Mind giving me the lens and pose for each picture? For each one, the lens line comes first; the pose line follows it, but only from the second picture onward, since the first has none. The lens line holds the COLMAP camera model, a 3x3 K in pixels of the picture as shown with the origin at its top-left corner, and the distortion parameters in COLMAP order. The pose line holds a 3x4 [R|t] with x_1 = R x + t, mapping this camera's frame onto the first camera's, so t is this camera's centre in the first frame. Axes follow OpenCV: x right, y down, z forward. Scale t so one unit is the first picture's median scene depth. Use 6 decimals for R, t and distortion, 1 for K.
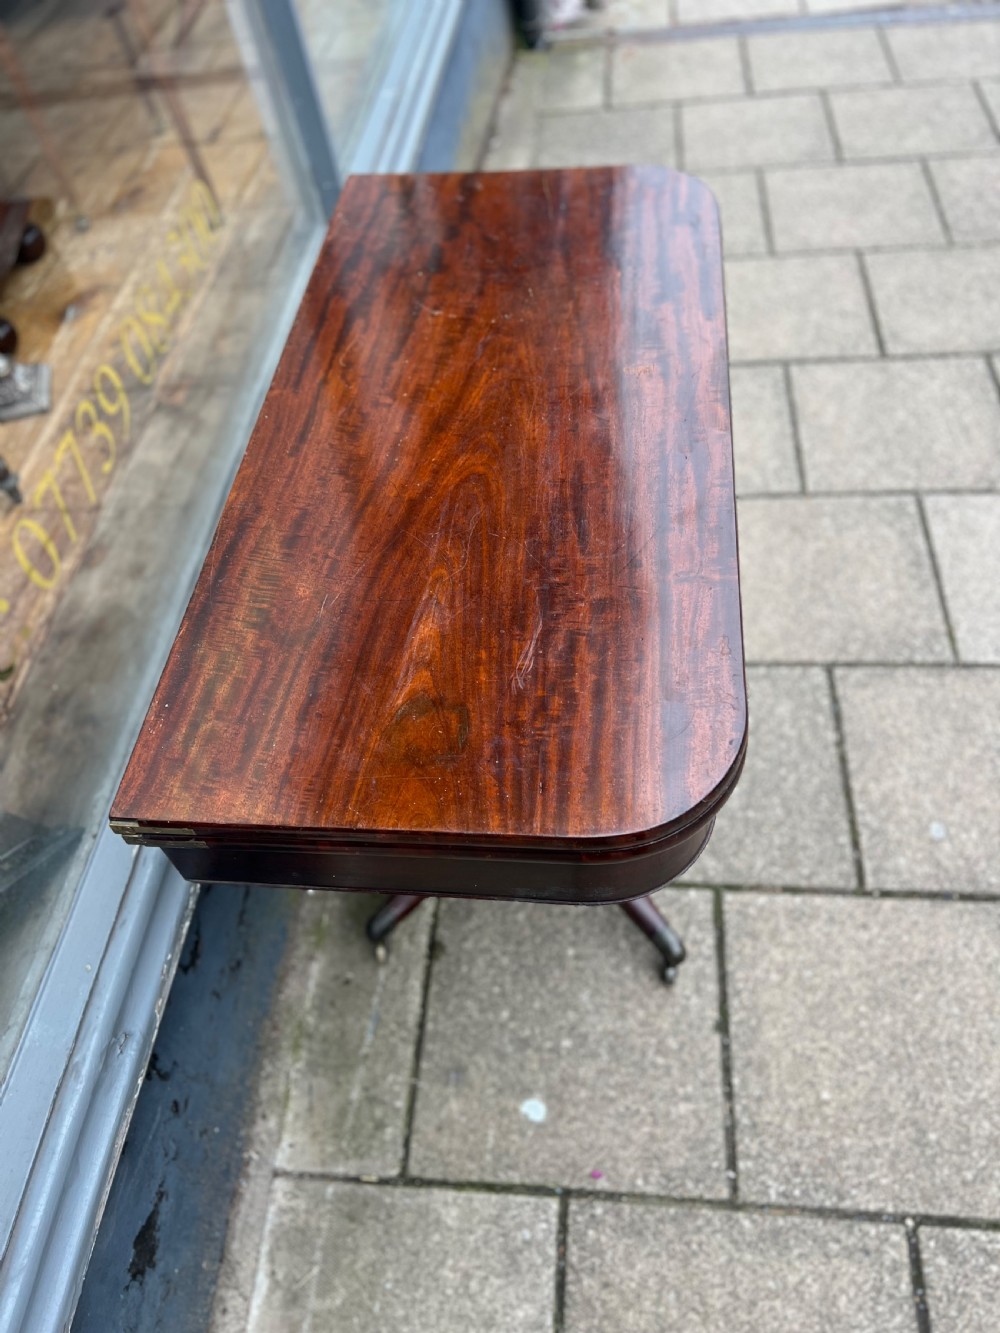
lens RADIAL K [[1009.6, 0, 513.7], [0, 1009.6, 671.1], [0, 0, 1]] dist [0.047955, -0.055754]
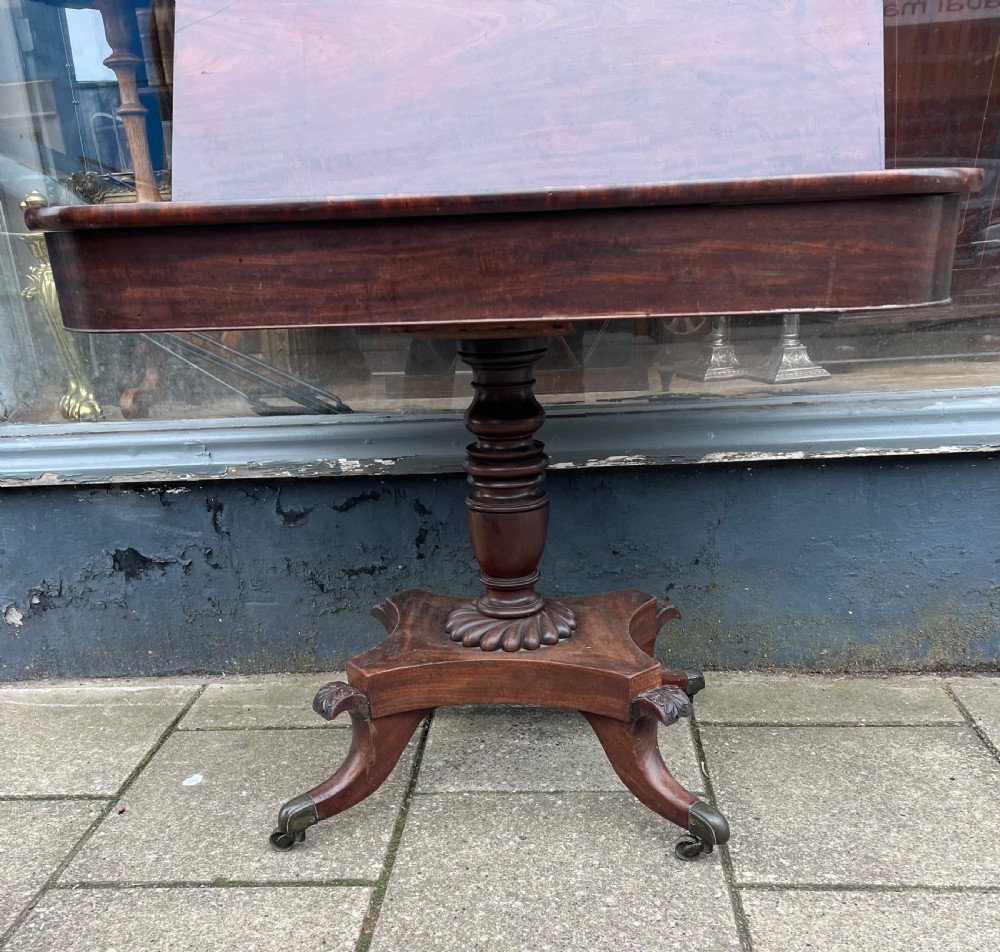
lens RADIAL K [[1011.5, 0, 496.6], [0, 1011.5, 681.9], [0, 0, 1]] dist [0.027234, 0.000000]
pose [[0.007713, 0.493949, -0.869457, 0.940470], [-0.771522, 0.556083, 0.309074, -0.226847], [0.636156, 0.668421, 0.385382, 0.720711]]
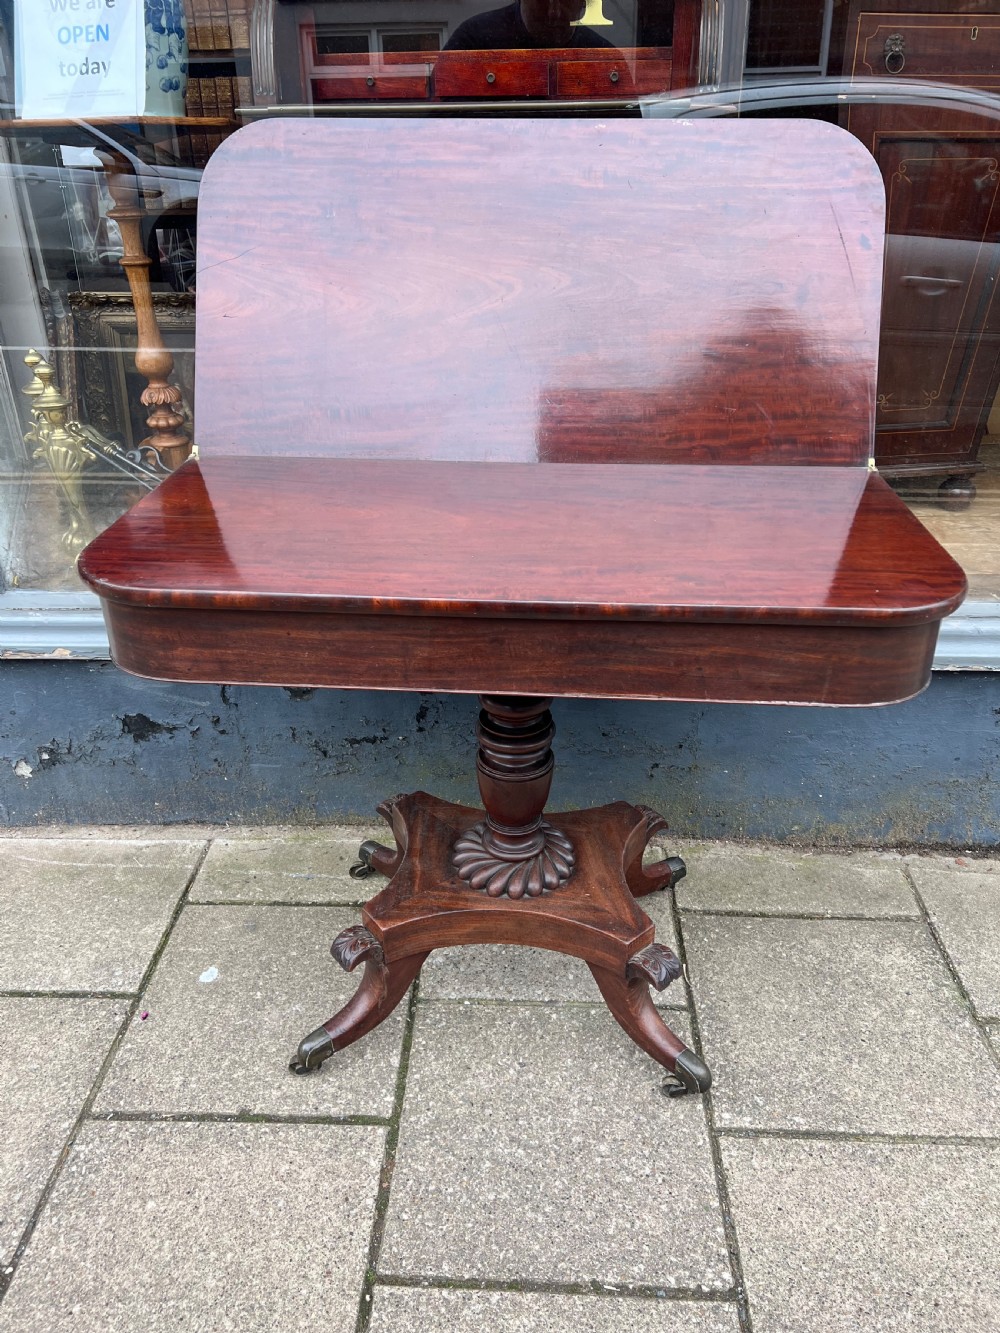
lens RADIAL K [[1009.6, 0, 493.1], [0, 1009.6, 670.9], [0, 0, 1]] dist [0.047955, -0.055754]
pose [[0.032679, 0.553872, -0.831960, 0.826247], [-0.795957, 0.517855, 0.313494, -0.388115], [0.604470, 0.651960, 0.457781, 0.433486]]
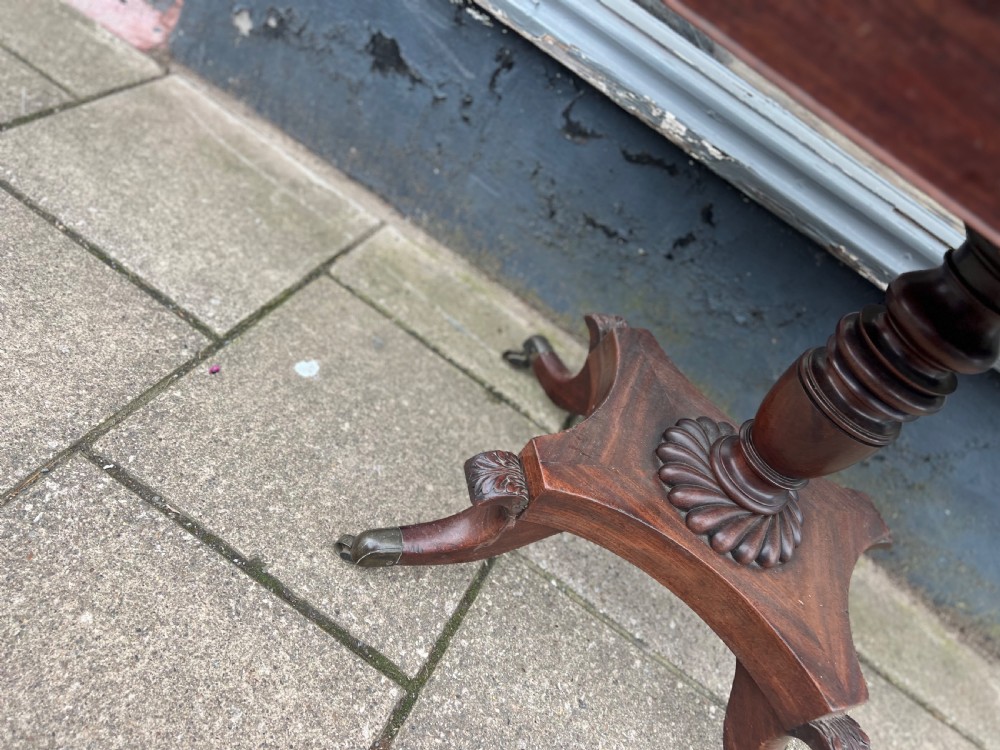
lens RADIAL K [[757.4, 0, 503.1], [0, 757.4, 375.8], [0, 0, 1]] dist [0.047955, -0.055754]
pose [[-0.382370, 0.628022, -0.677777, 0.443827], [-0.903973, -0.102328, 0.415164, -0.033742], [0.191377, 0.771439, 0.606842, 0.612979]]
